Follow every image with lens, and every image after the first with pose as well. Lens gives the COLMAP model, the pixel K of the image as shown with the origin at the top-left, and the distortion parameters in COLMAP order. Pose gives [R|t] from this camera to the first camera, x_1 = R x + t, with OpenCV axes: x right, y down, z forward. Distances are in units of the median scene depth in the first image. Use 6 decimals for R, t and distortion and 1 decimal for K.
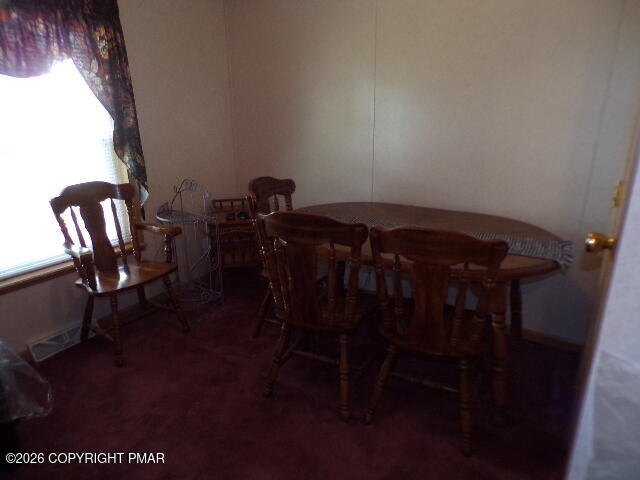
lens RADIAL K [[439.3, 0, 320.0], [0, 439.3, 240.0], [0, 0, 1]] dist [-0.023197, 0.048419]
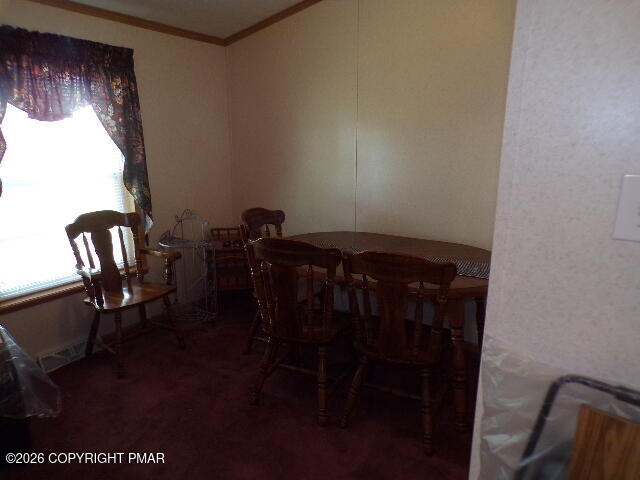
lens RADIAL K [[439.3, 0, 320.0], [0, 439.3, 240.0], [0, 0, 1]] dist [-0.023197, 0.048419]
pose [[0.999944, 0.010483, -0.001704, 0.040496], [-0.010580, 0.997228, -0.073657, 0.020066], [0.000927, 0.073670, 0.997282, -0.120337]]
